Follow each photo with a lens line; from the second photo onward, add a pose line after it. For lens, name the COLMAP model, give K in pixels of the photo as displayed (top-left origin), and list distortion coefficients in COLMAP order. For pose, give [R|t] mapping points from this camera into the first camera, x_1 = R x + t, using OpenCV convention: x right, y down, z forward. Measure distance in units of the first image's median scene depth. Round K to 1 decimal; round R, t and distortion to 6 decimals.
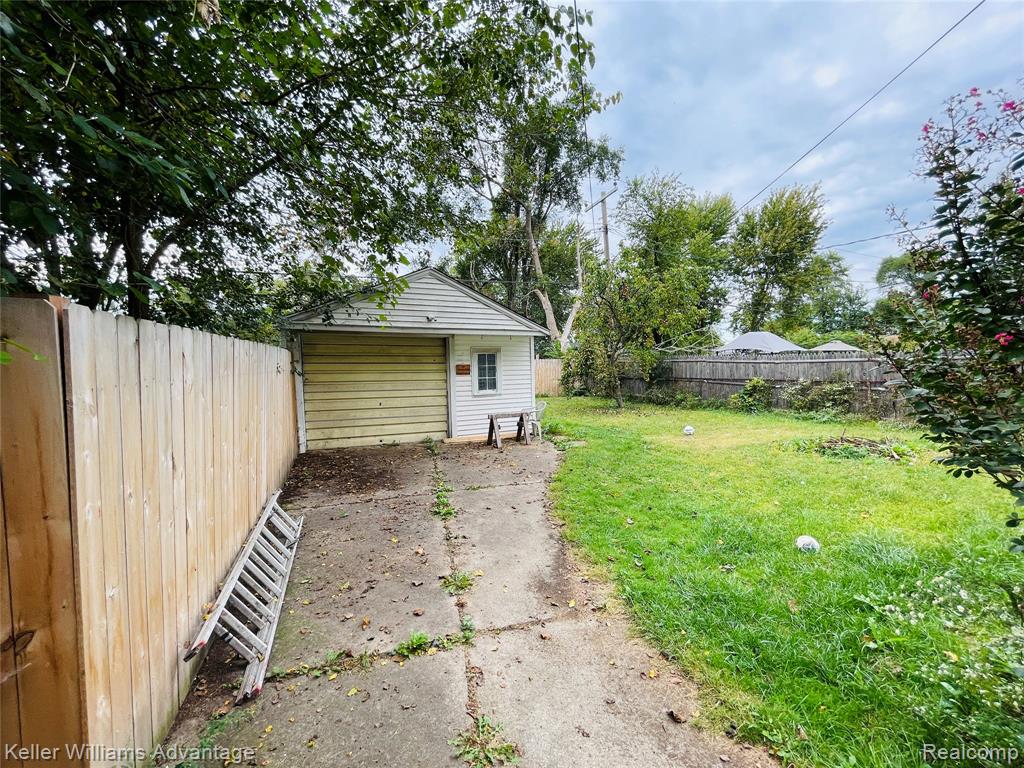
lens RADIAL K [[412.3, 0, 510.7], [0, 412.3, 383.1], [0, 0, 1]] dist [-0.003526, 0.001144]
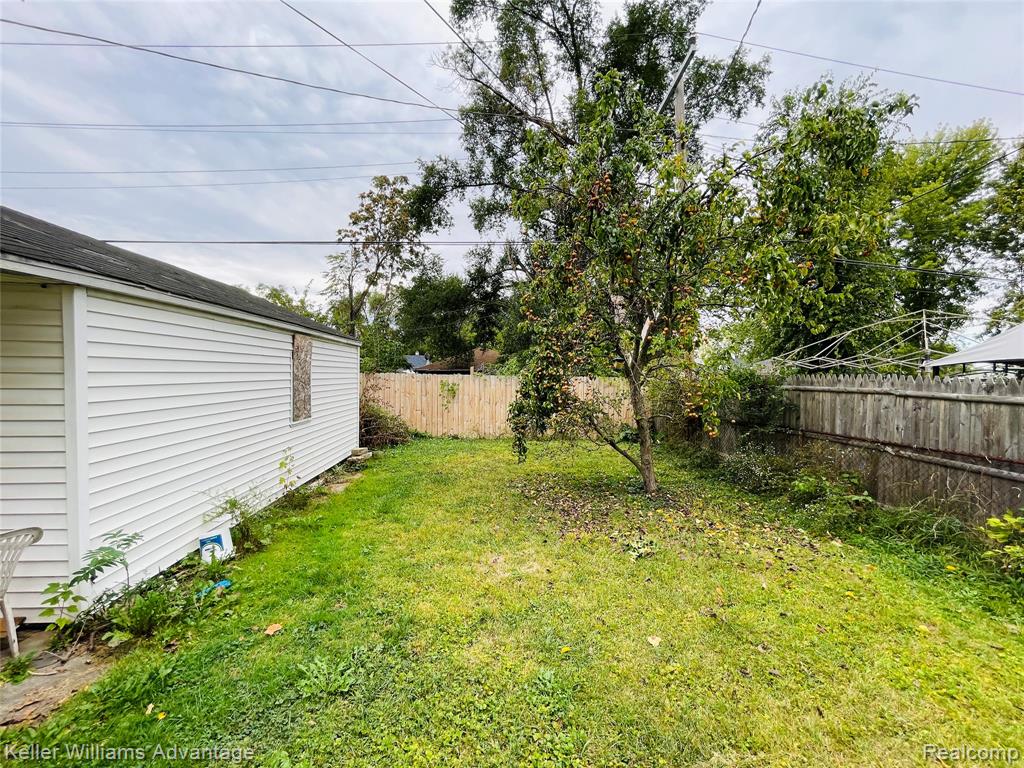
lens RADIAL K [[412.3, 0, 507.7], [0, 412.3, 388.7], [0, 0, 1]] dist [-0.003526, 0.001144]
pose [[0.932819, 0.030060, -0.359089, 0.127158], [-0.037980, 0.999166, -0.015019, -0.017393], [0.358337, 0.027649, 0.933183, 0.240593]]
